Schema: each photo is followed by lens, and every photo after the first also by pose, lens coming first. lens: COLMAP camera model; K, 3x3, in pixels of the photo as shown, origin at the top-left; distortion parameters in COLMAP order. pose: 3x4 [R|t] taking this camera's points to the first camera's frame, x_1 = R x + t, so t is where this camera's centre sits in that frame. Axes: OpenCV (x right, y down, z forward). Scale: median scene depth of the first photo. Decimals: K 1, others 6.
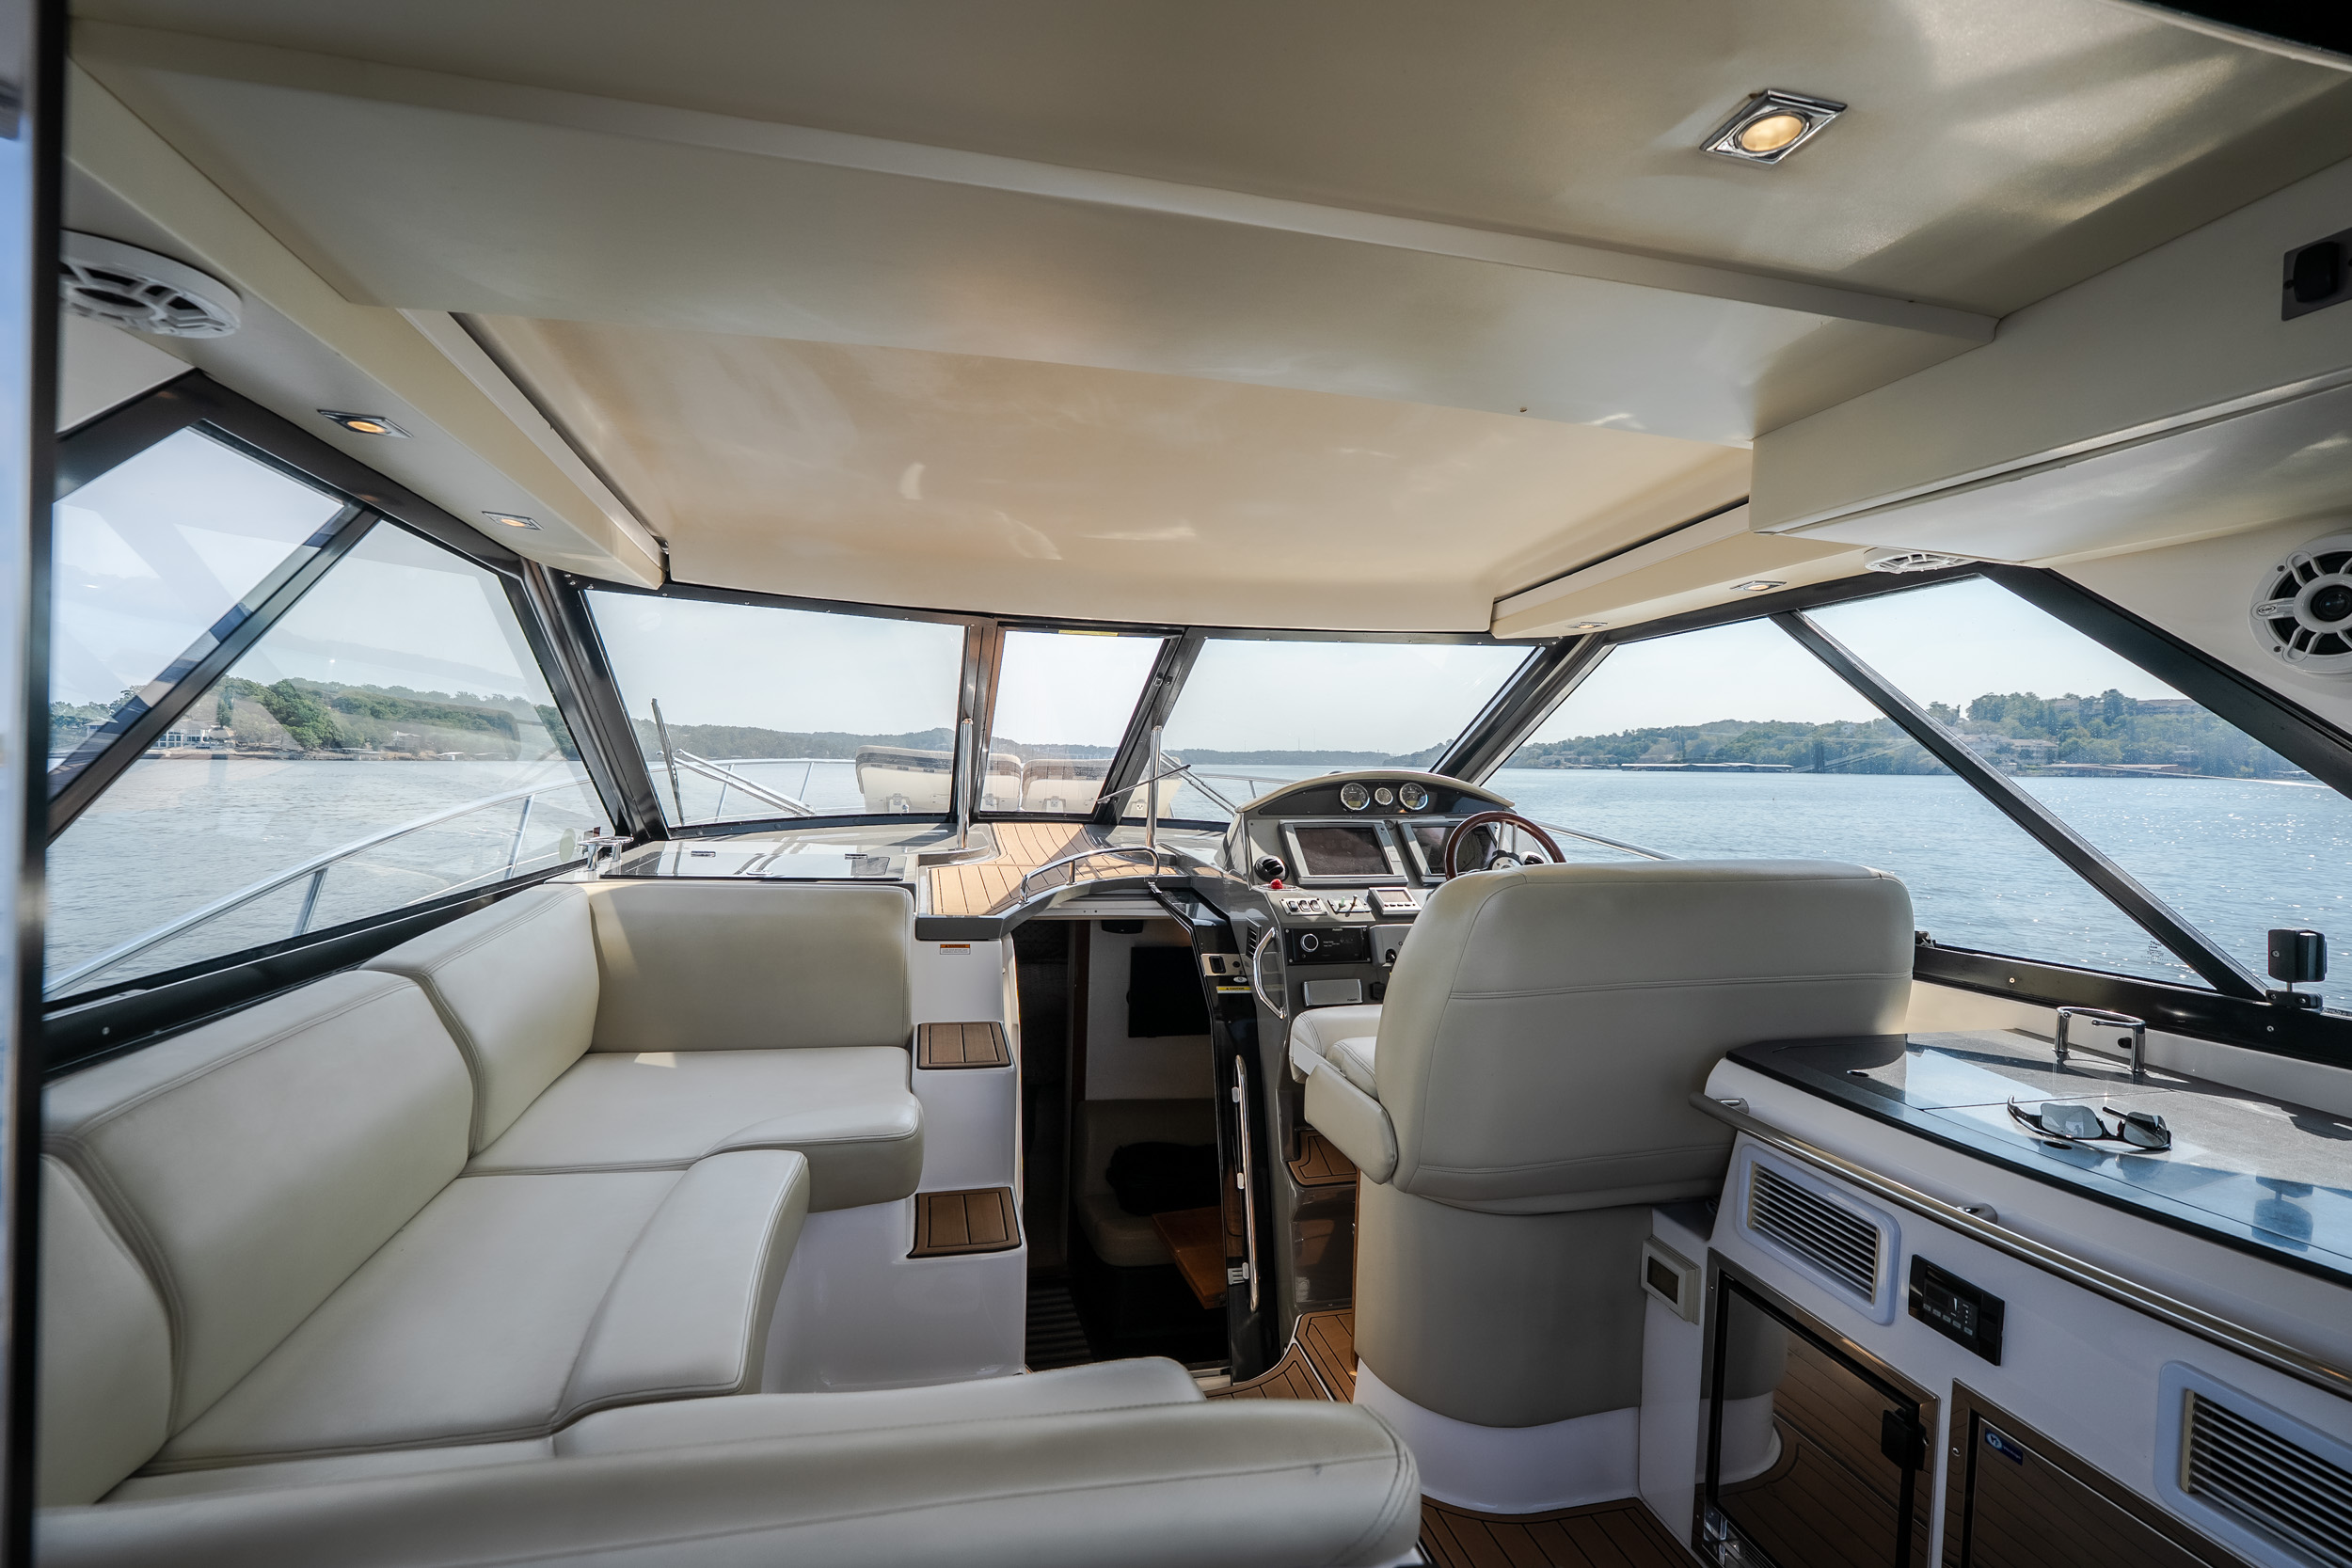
lens RADIAL K [[1053.3, 0, 1178.9], [0, 1053.3, 779.8], [0, 0, 1]] dist [-0.007963, 0.002094]
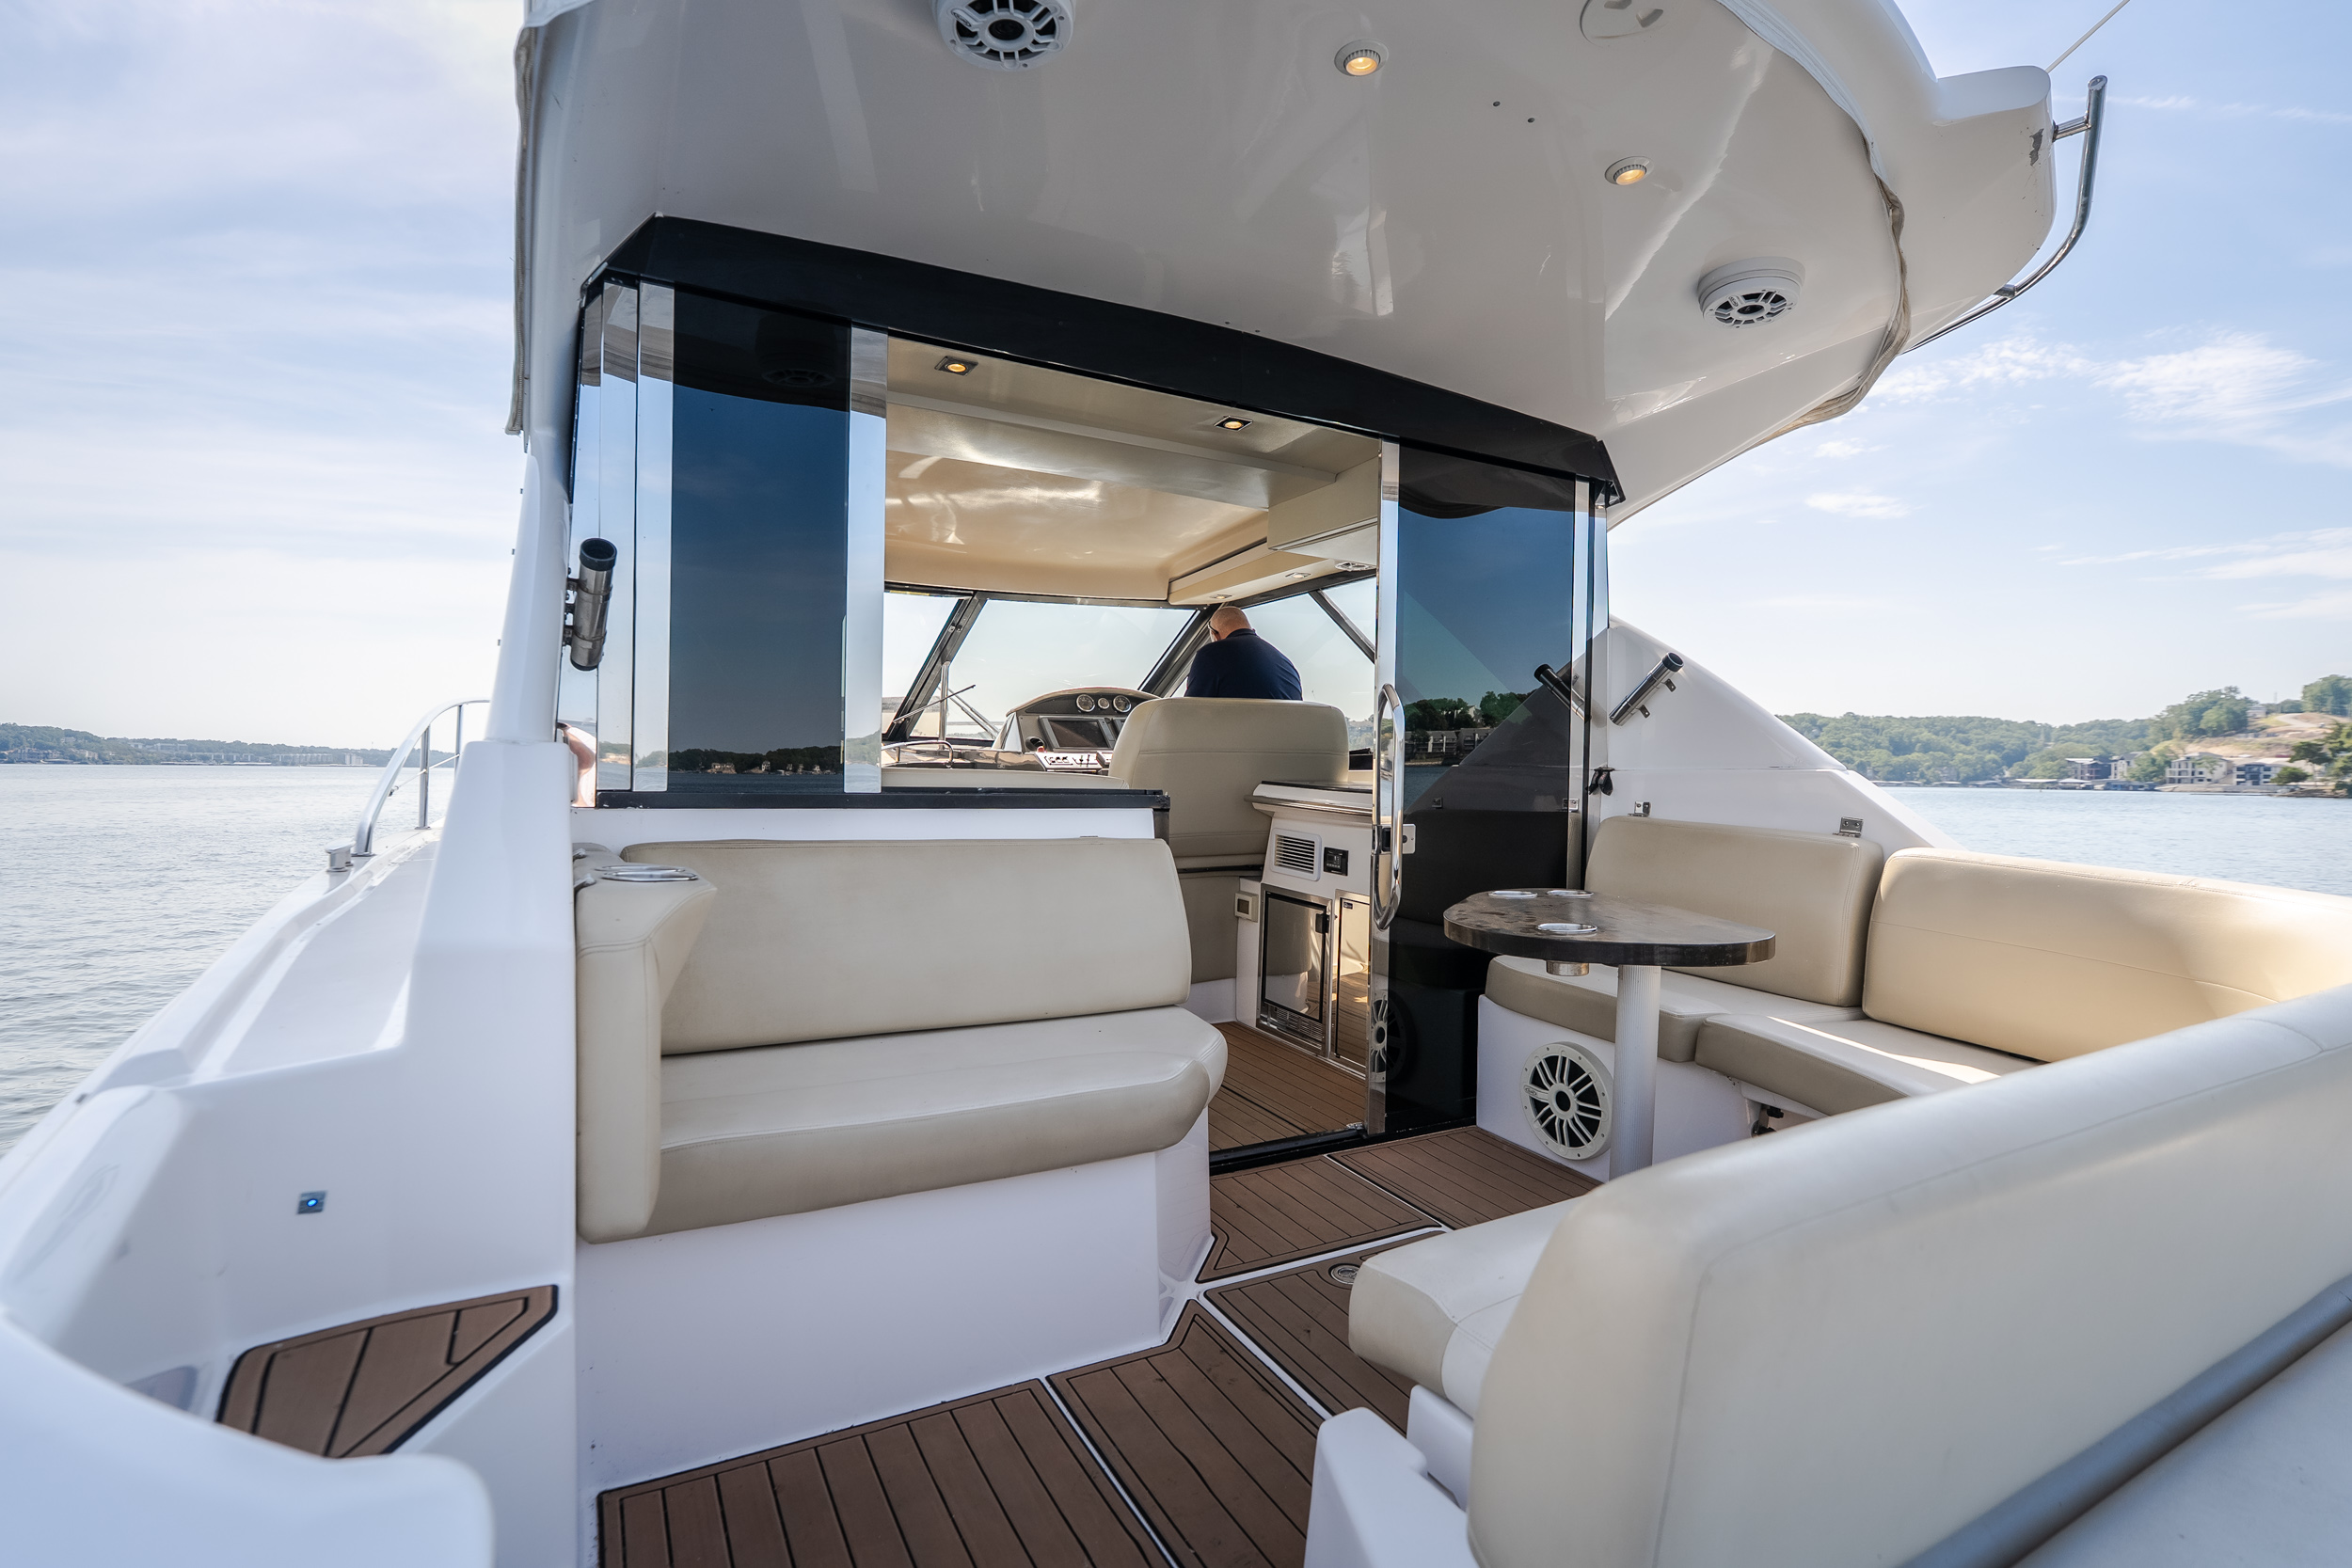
lens RADIAL K [[1053.3, 0, 1198.1], [0, 1053.3, 777.4], [0, 0, 1]] dist [-0.007963, 0.002094]
pose [[0.957461, -0.013356, 0.288252, -0.165728], [0.011393, 0.999899, 0.008487, 0.150630], [-0.288337, -0.004842, 0.957517, -0.722802]]
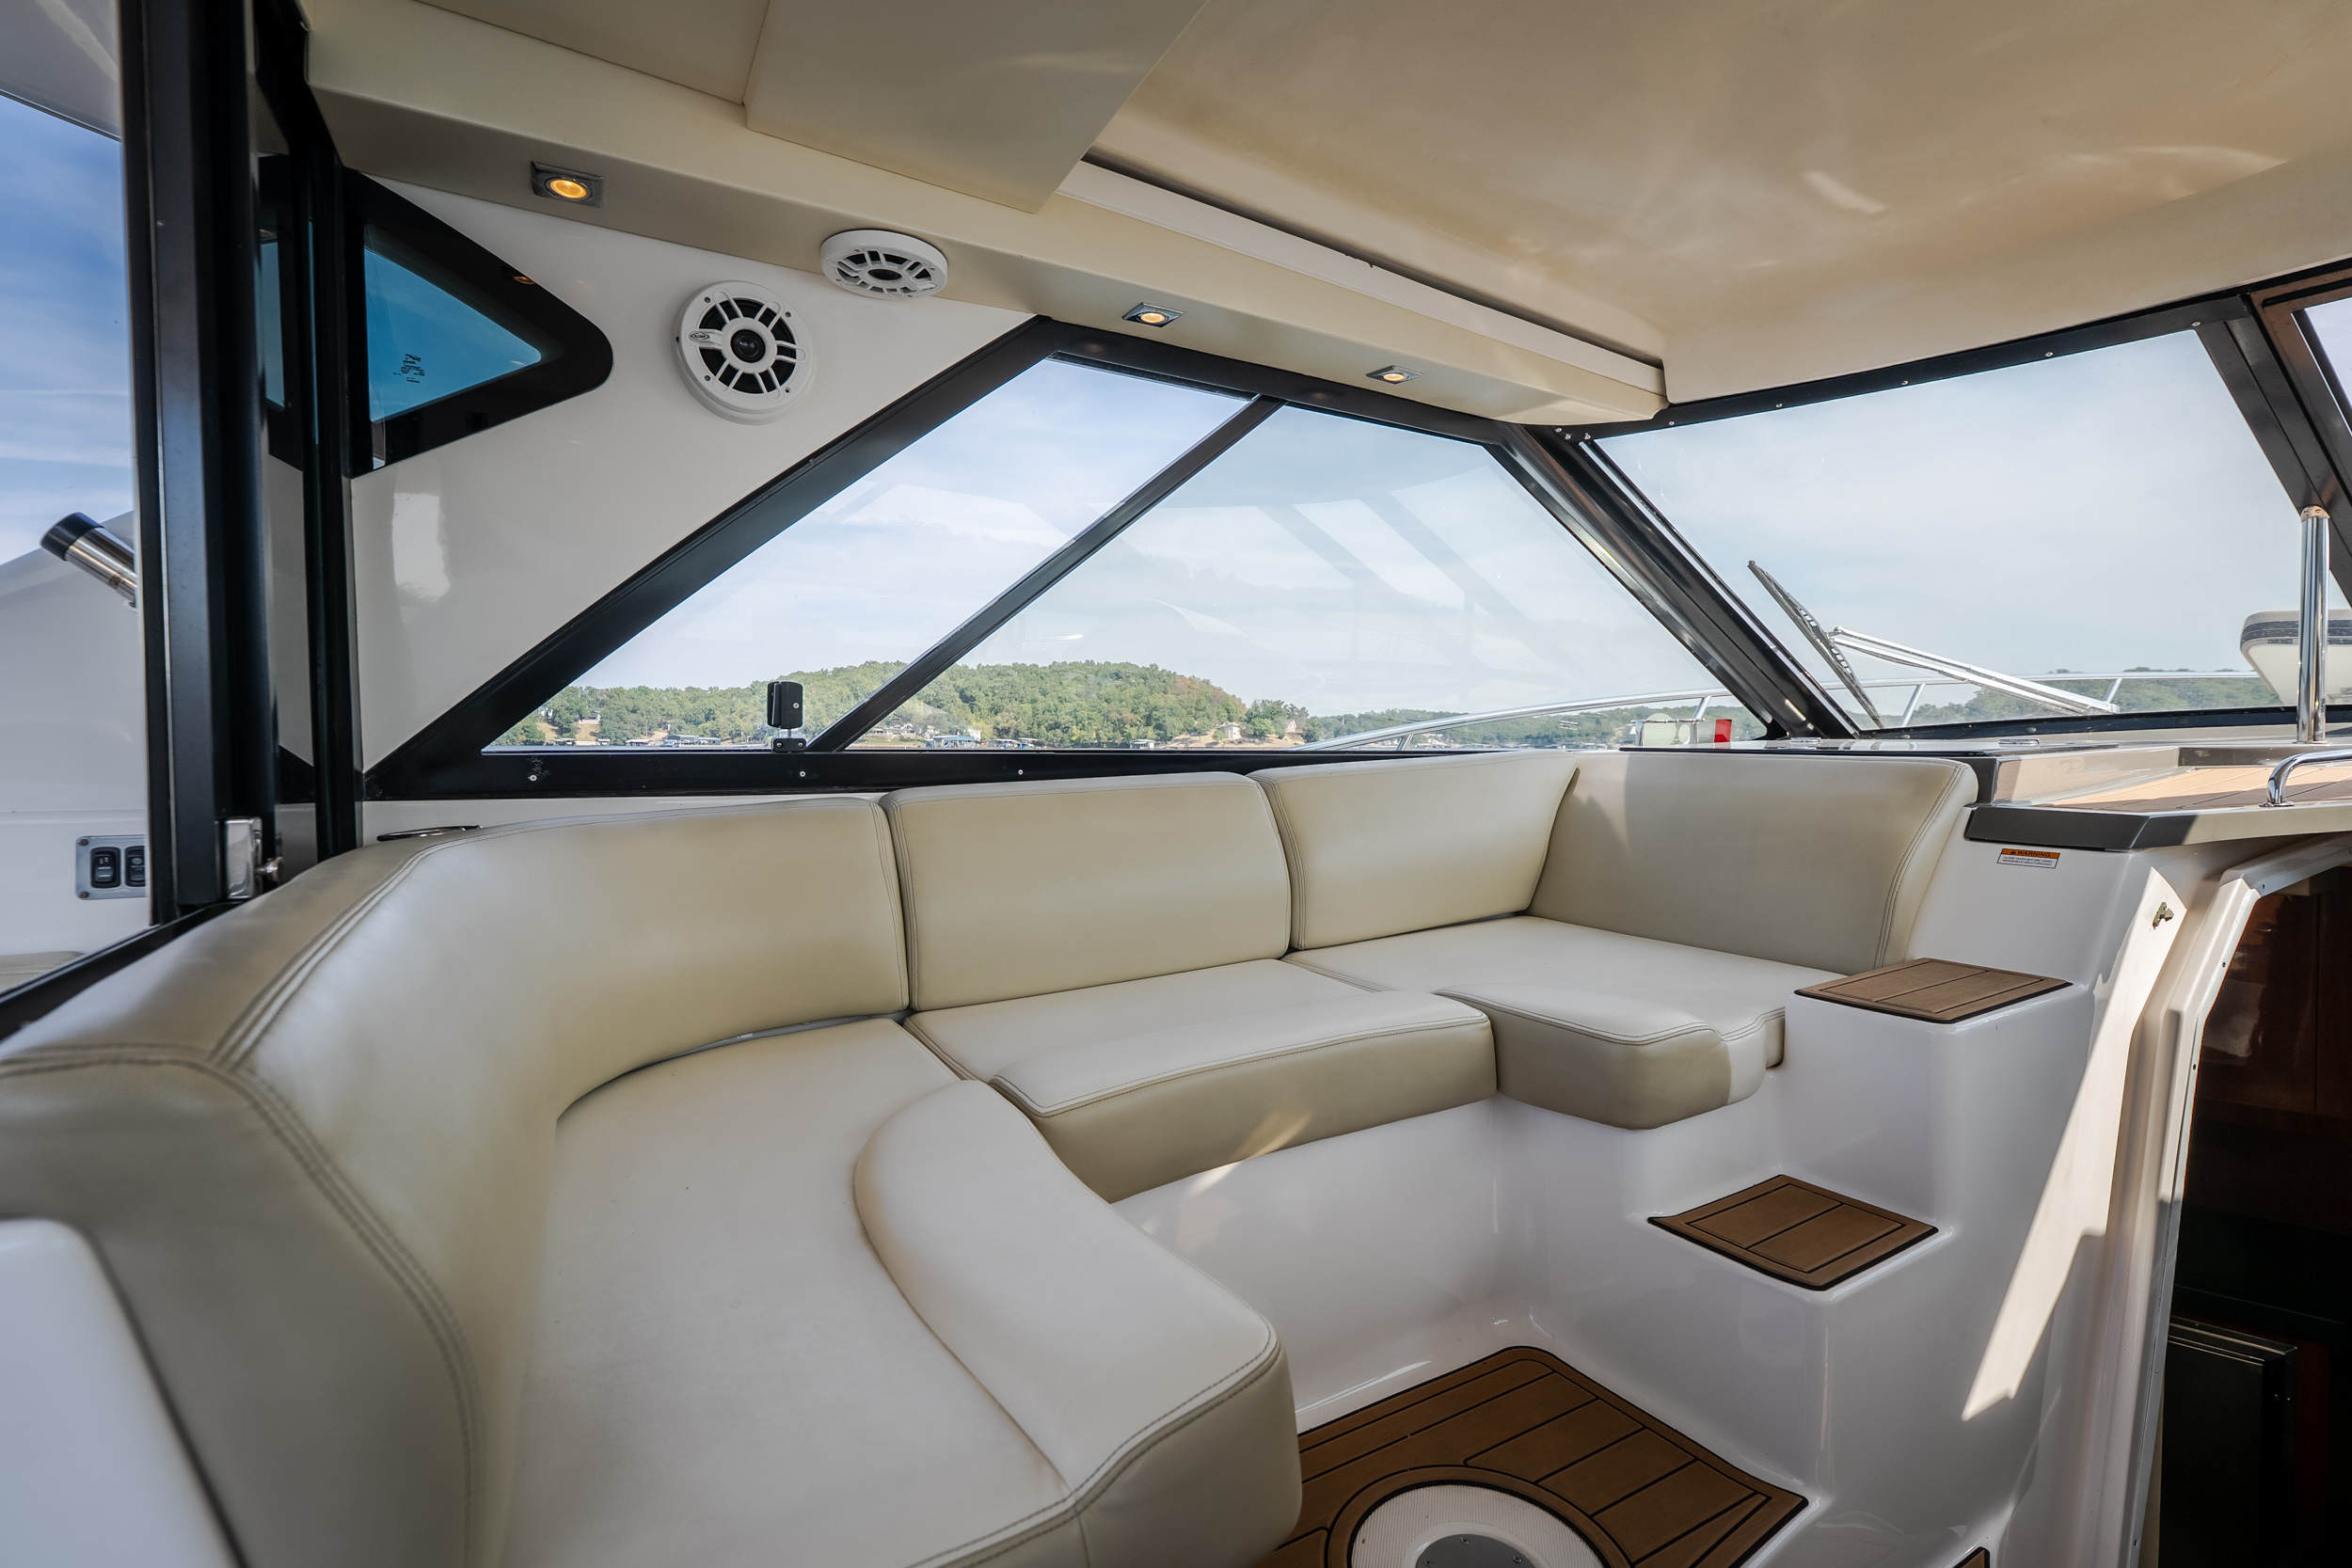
lens RADIAL K [[1053.3, 0, 1167.8], [0, 1053.3, 780.8], [0, 0, 1]] dist [-0.007963, 0.002094]
pose [[0.268925, 0.009838, -0.963111, 0.253906], [0.002768, 0.999936, 0.010987, 0.115750], [0.963157, -0.005620, 0.268881, 0.384454]]
